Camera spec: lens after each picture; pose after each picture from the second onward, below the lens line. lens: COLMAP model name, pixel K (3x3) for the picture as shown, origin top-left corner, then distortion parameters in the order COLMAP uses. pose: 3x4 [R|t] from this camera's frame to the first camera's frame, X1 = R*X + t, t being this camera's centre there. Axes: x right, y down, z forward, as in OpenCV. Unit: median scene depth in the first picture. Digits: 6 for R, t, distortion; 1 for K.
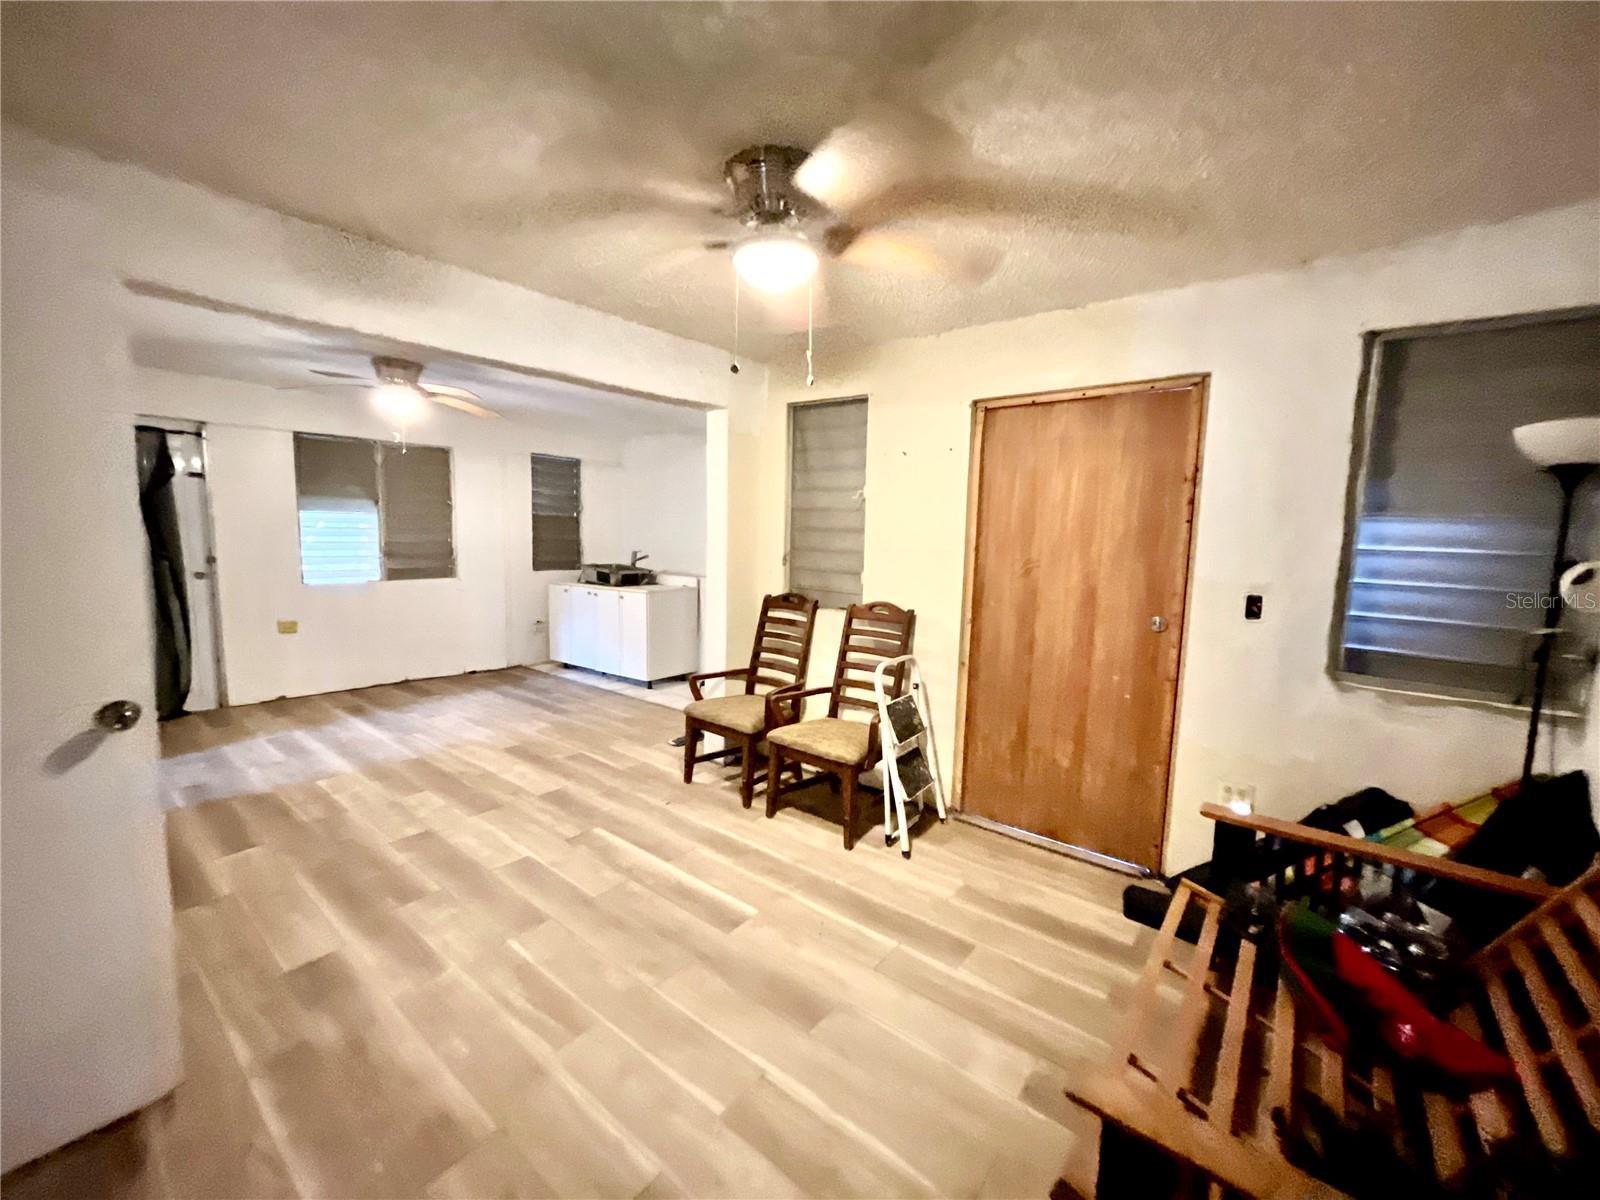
lens RADIAL K [[642.1, 0, 795.9], [0, 642.1, 608.4], [0, 0, 1]] dist [-0.007694, -0.000026]
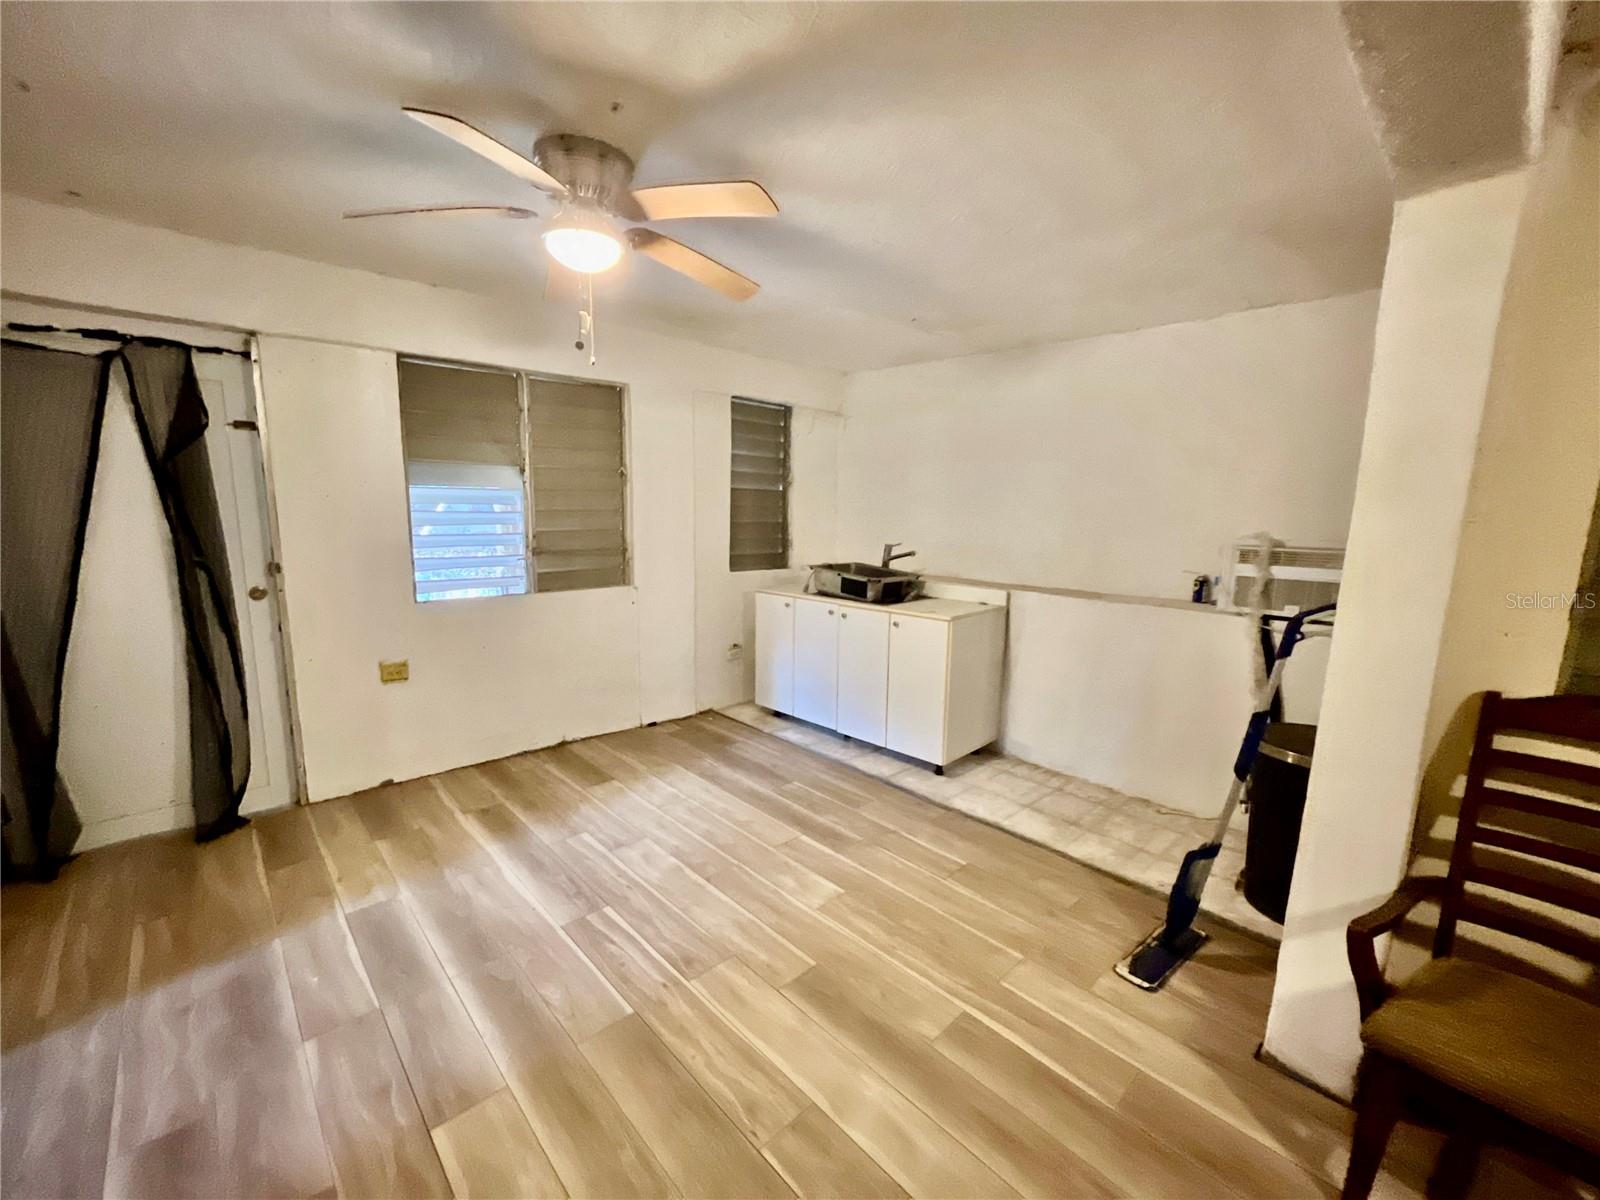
lens RADIAL K [[642.1, 0, 795.9], [0, 642.1, 608.4], [0, 0, 1]] dist [-0.007694, -0.000026]
pose [[0.989976, 0.018869, -0.139969, -0.325639], [-0.012773, 0.998935, 0.044326, -0.067549], [0.140656, -0.042094, 0.989163, 0.446225]]
